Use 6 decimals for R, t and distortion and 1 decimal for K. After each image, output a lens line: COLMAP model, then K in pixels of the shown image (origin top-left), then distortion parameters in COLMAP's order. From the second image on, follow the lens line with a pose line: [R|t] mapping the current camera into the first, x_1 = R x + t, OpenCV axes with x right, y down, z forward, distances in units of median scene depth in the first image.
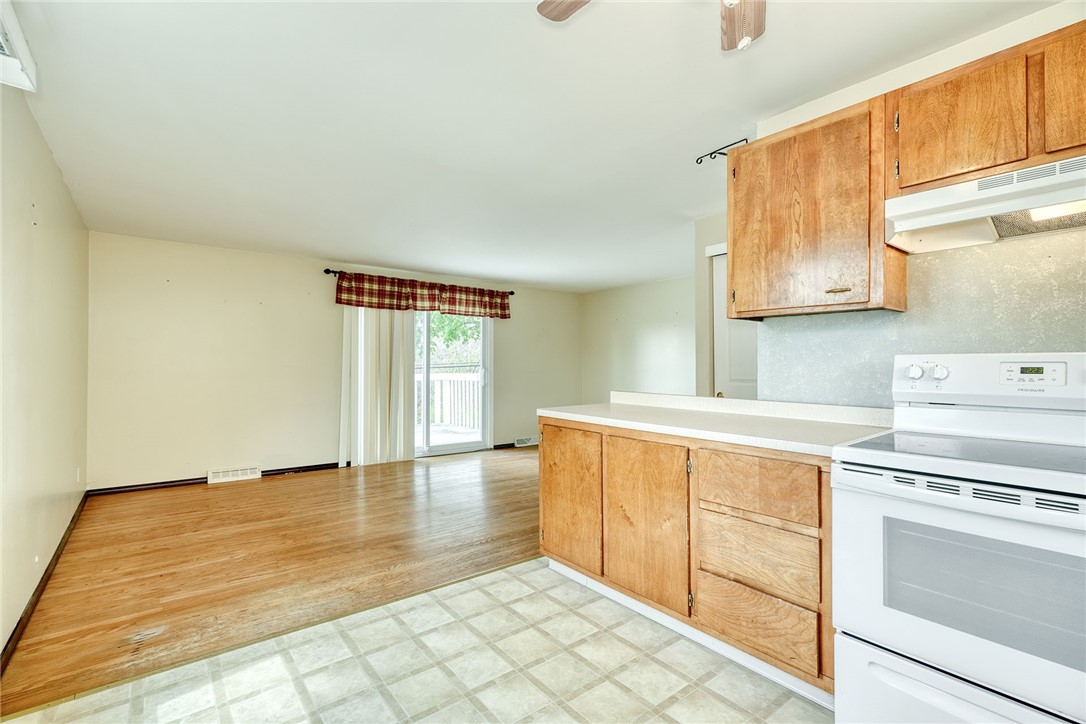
lens RADIAL K [[486.1, 0, 536.9], [0, 486.1, 353.7], [0, 0, 1]] dist [-0.001798, -0.000030]
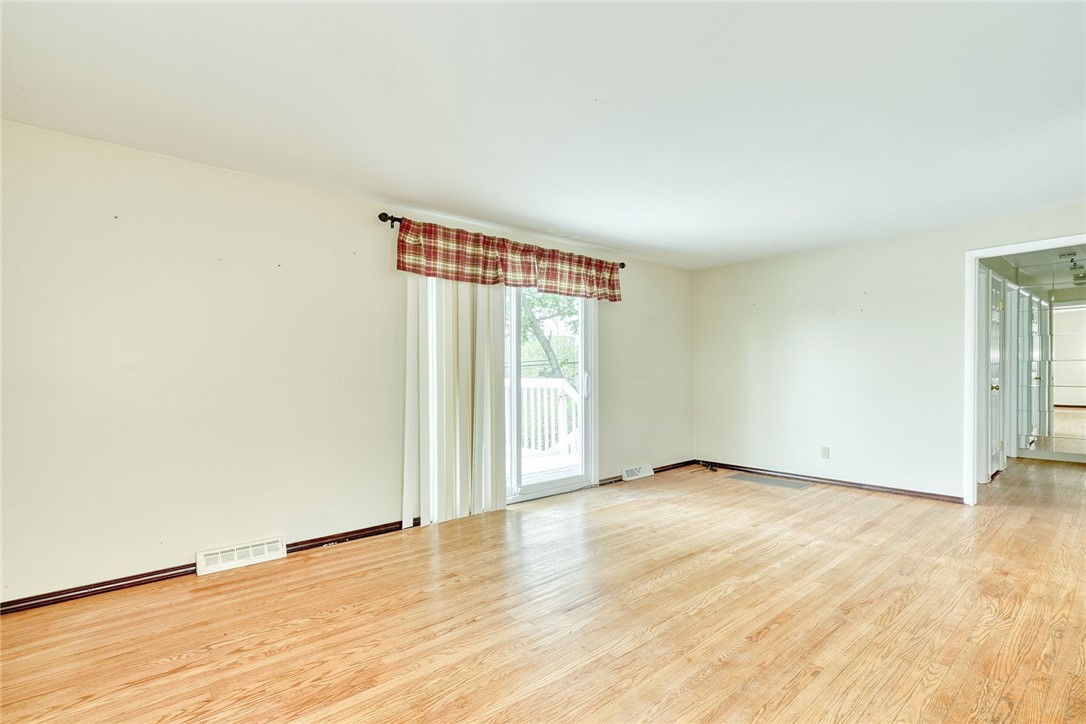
lens RADIAL K [[505.7, 0, 543.9], [0, 505.7, 366.9], [0, 0, 1]] dist [-0.001480, 0.000560]
pose [[0.998940, -0.004944, 0.045756, -0.240363], [0.003971, 0.999764, 0.021336, 0.008253], [-0.045850, -0.021131, 0.998725, 0.318078]]
